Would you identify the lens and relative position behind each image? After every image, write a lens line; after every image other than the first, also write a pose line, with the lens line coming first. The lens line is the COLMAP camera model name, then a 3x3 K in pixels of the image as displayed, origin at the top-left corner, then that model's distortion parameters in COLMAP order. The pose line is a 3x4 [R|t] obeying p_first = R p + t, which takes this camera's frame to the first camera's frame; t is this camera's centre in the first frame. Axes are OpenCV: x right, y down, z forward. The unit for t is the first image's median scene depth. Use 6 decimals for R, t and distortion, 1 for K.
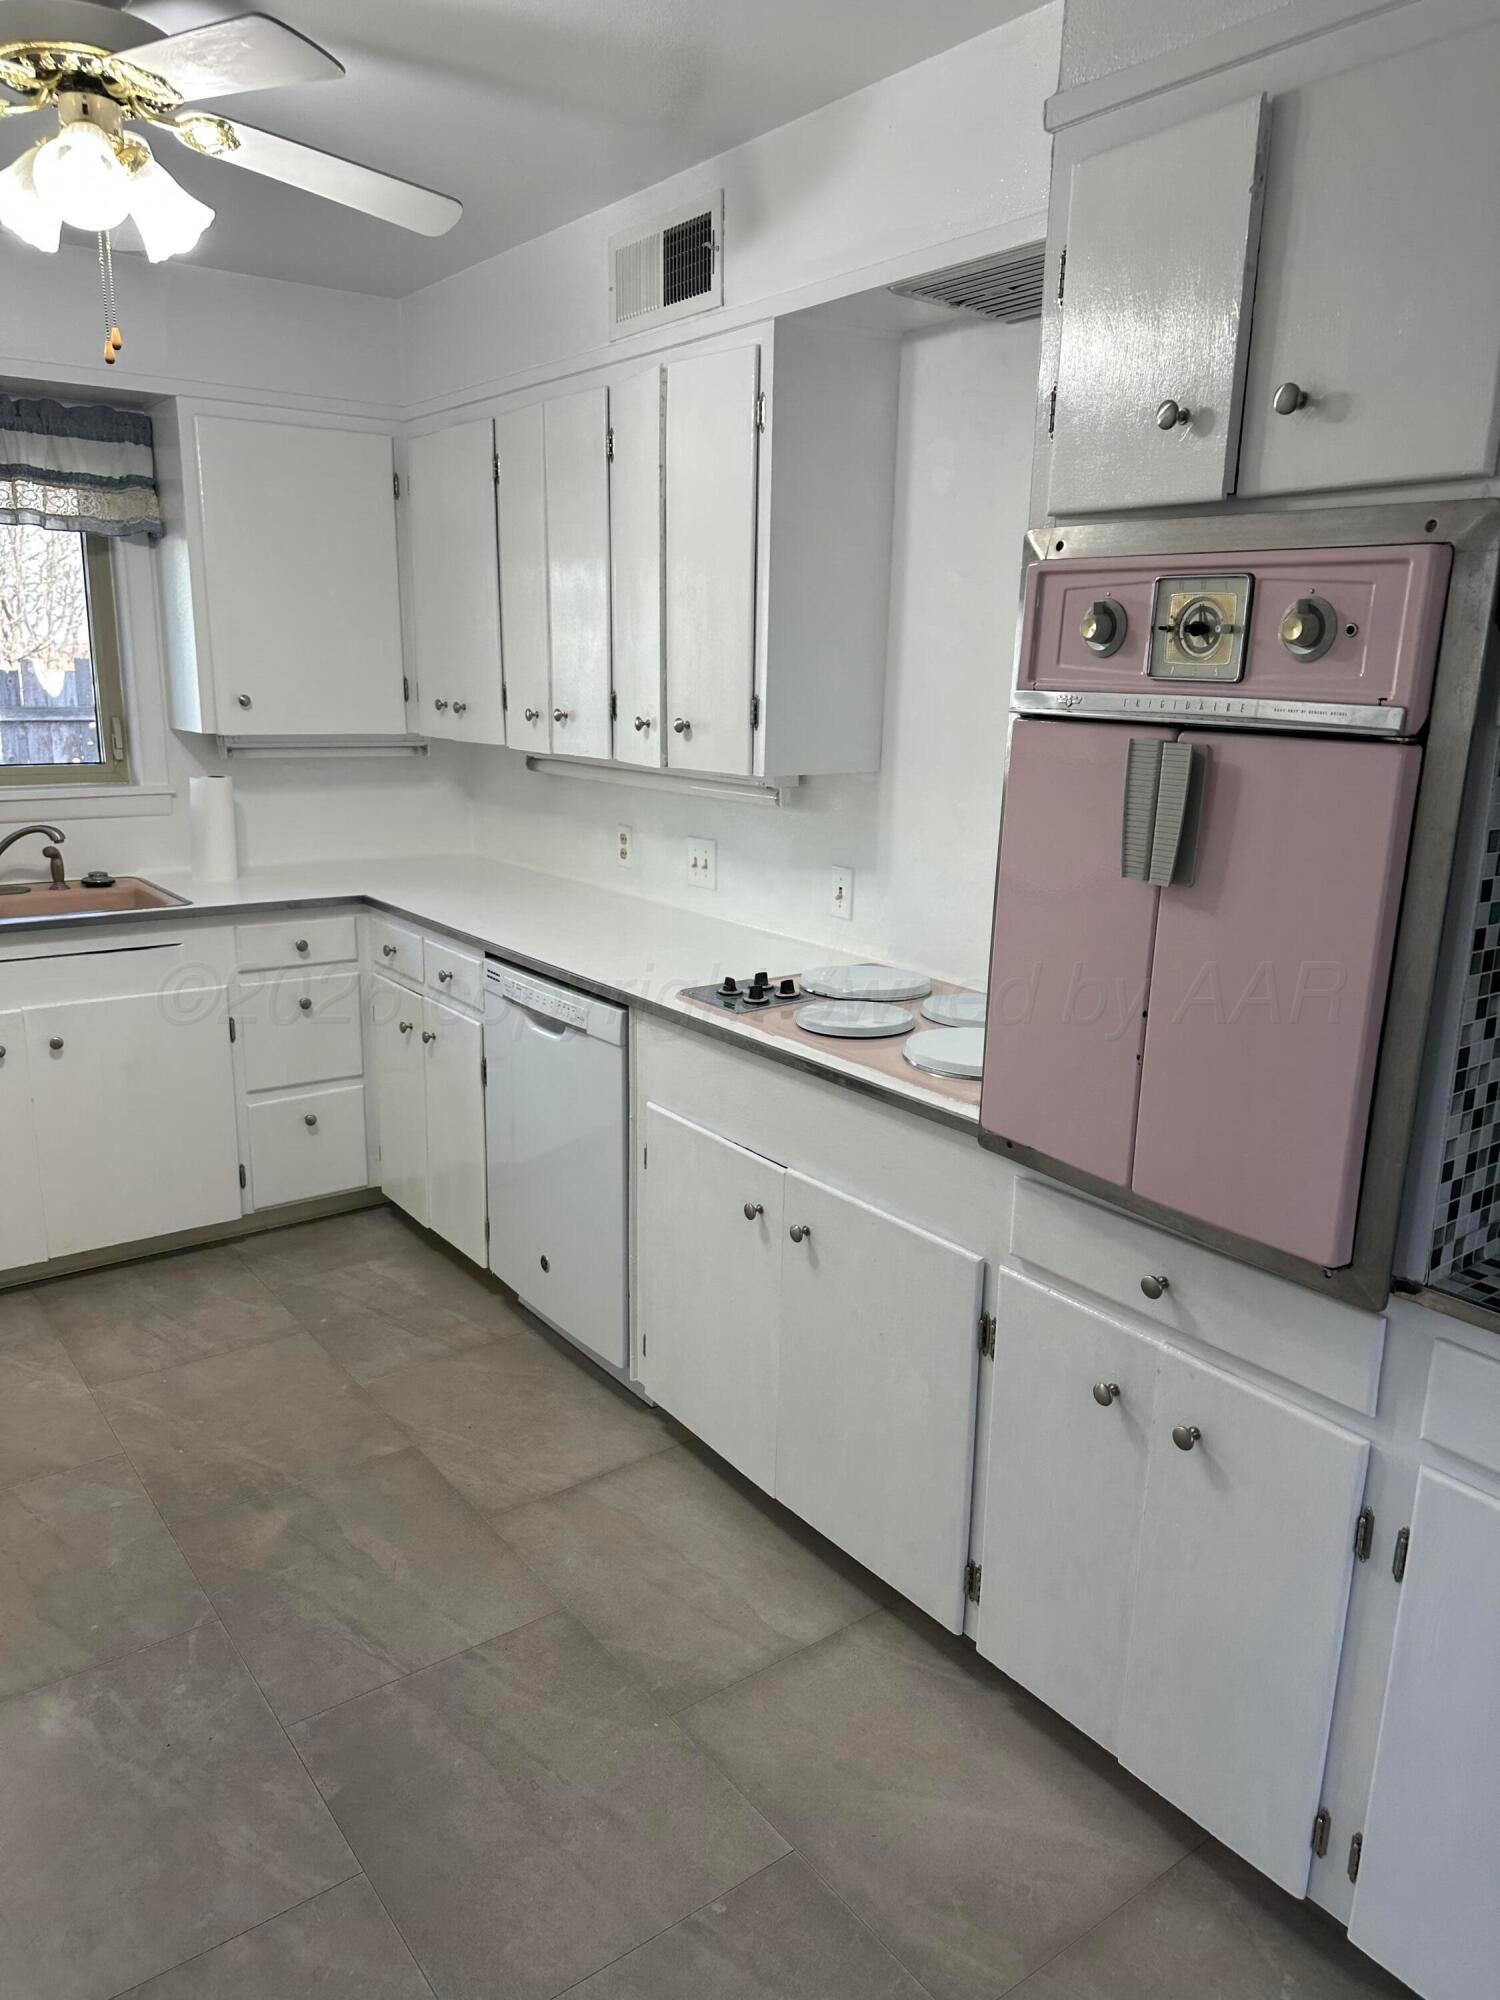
lens RADIAL K [[1392.4, 0, 761.2], [0, 1392.4, 1002.5], [0, 0, 1]] dist [0.124151, -0.197605]
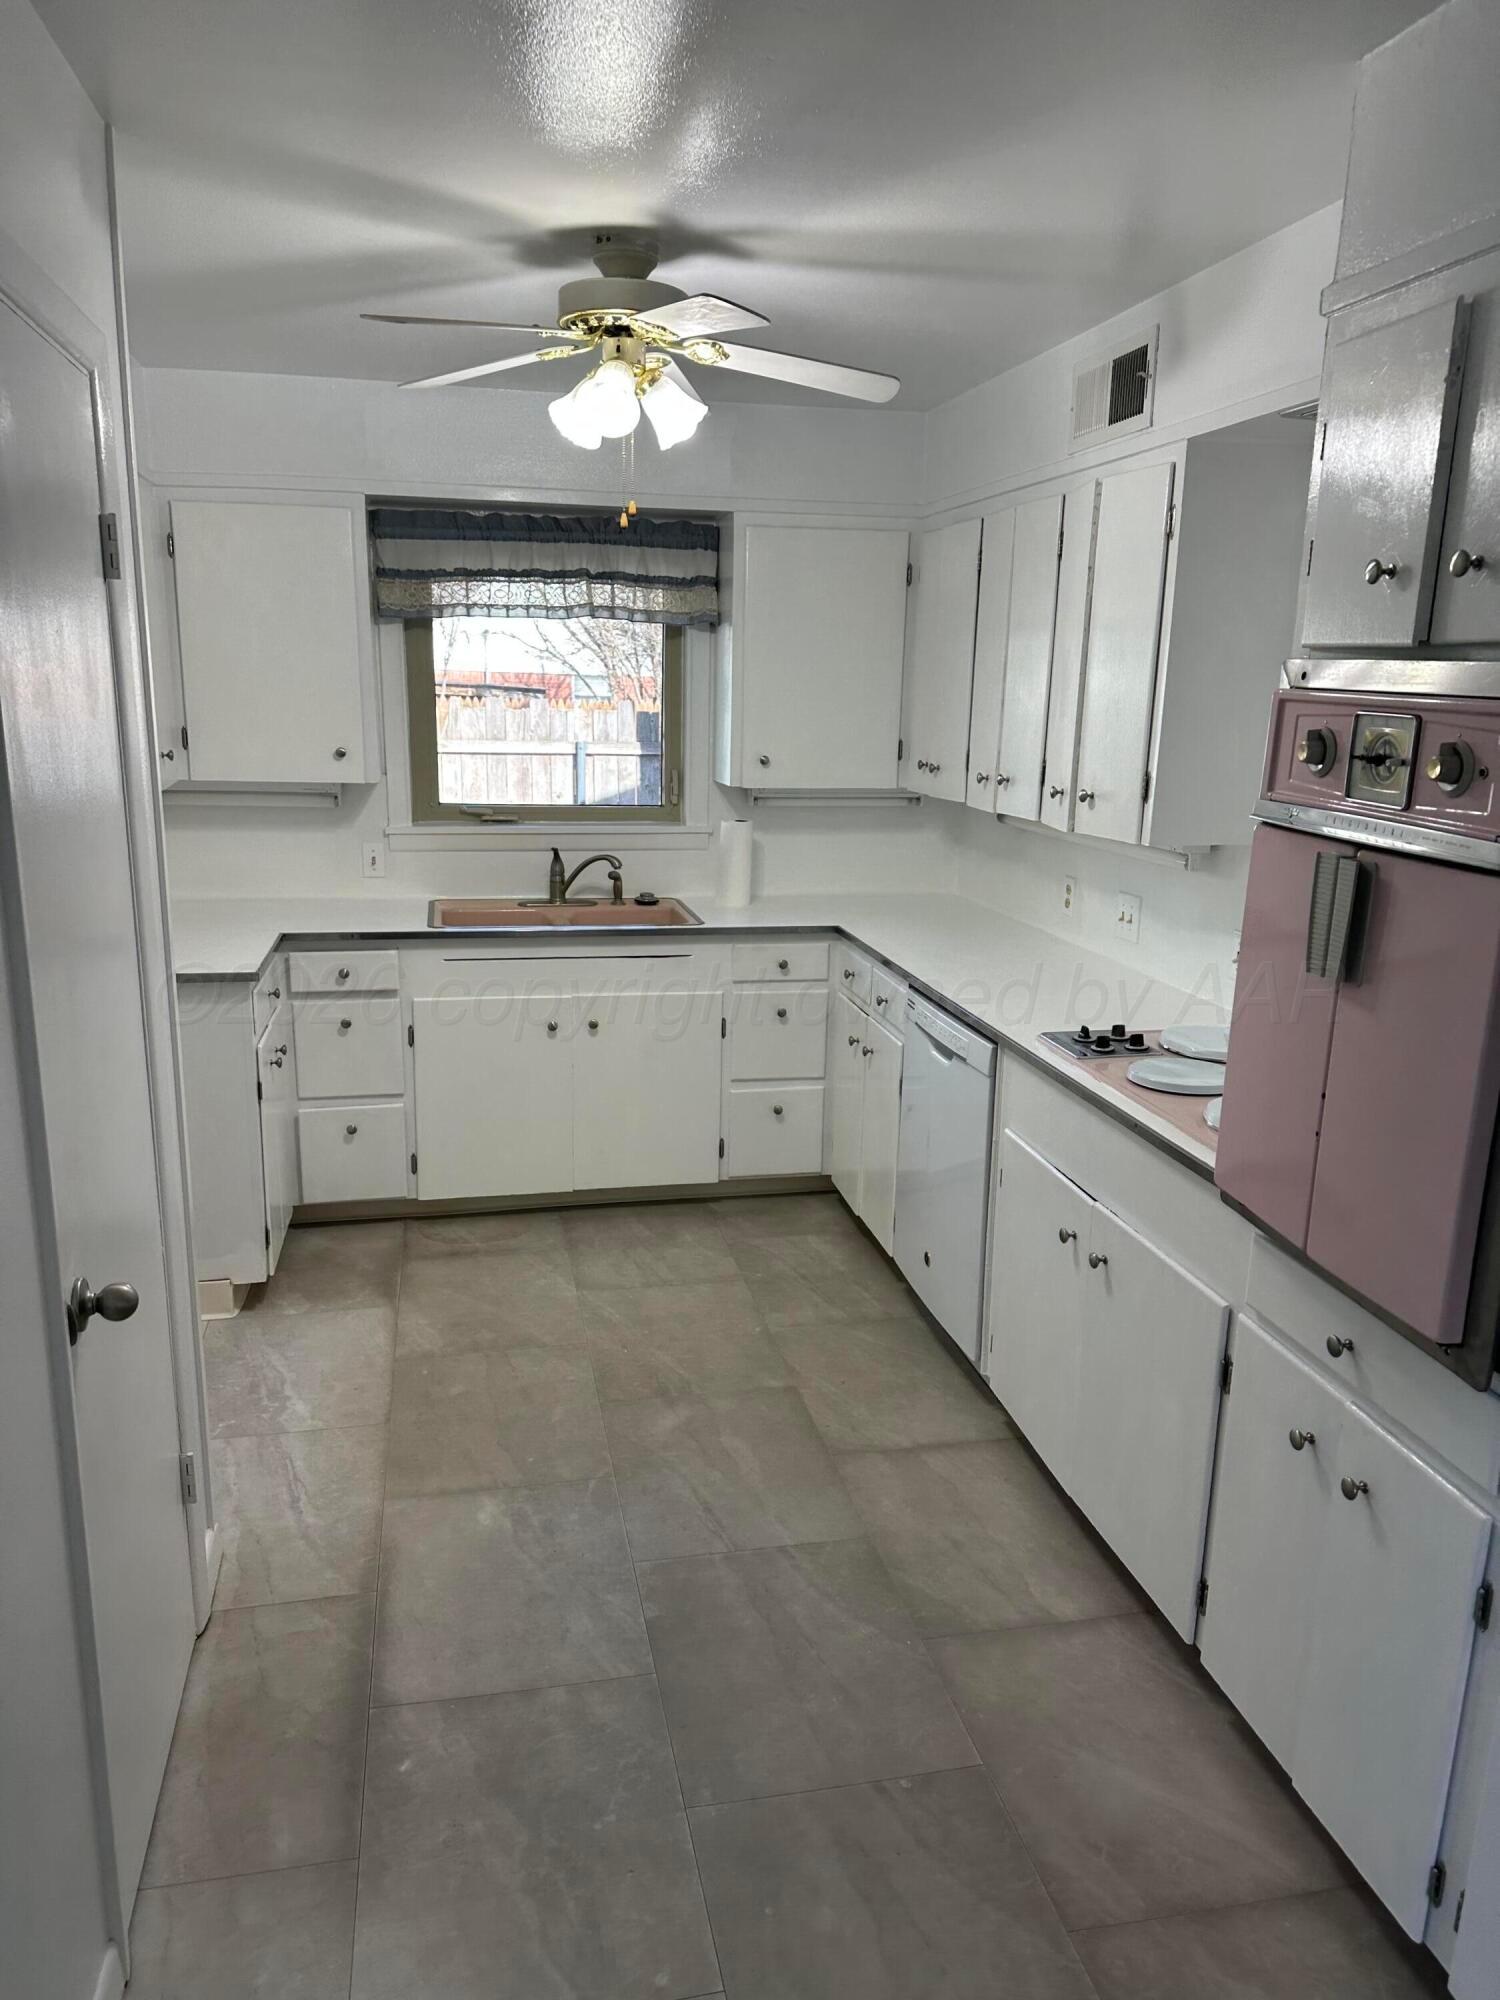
lens RADIAL K [[1392.4, 0, 761.2], [0, 1392.4, 1002.5], [0, 0, 1]] dist [0.124151, -0.197605]
pose [[0.910205, 0.095310, -0.403042, 0.178075], [-0.102374, 0.994738, 0.004038, -0.013858], [0.401306, 0.037586, 0.915173, -0.119840]]
